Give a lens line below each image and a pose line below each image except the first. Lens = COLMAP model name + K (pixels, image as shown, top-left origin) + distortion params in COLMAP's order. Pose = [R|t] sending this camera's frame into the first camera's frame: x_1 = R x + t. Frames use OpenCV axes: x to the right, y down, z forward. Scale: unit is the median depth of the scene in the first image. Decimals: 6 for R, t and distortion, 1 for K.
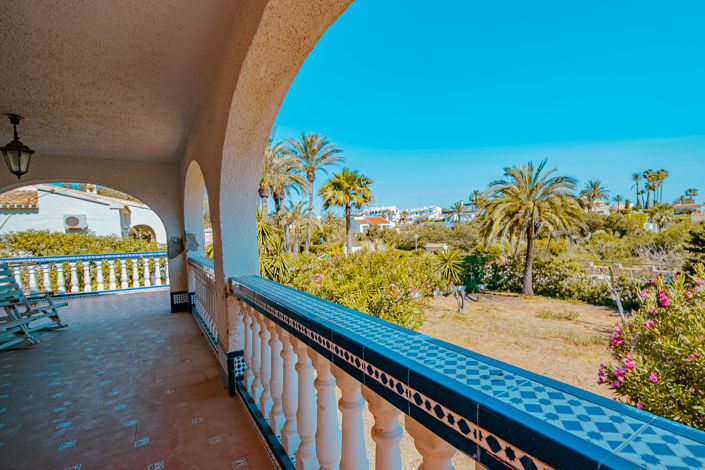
lens RADIAL K [[323.7, 0, 354.0], [0, 323.7, 236.8], [0, 0, 1]] dist [0.000263, -0.000313]
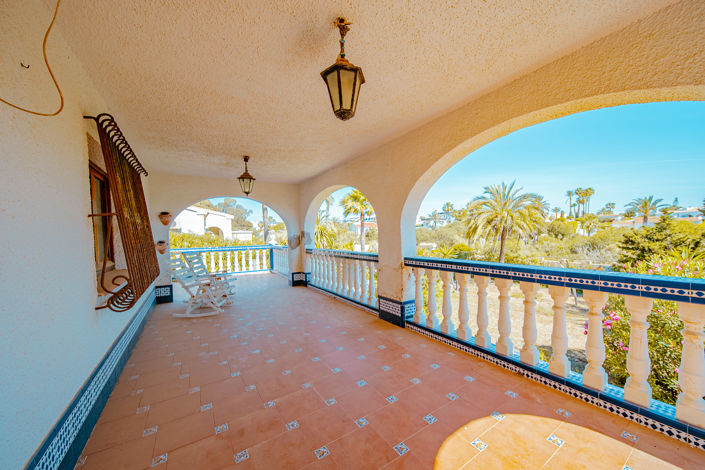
lens RADIAL K [[253.4, 0, 354.9], [0, 253.4, 234.2], [0, 0, 1]] dist [0.000125, -0.000137]
pose [[0.999791, 0.007982, 0.018799, -0.309600], [-0.007719, 0.999872, -0.014010, 0.012269], [-0.018908, 0.013861, 0.999725, -0.149645]]
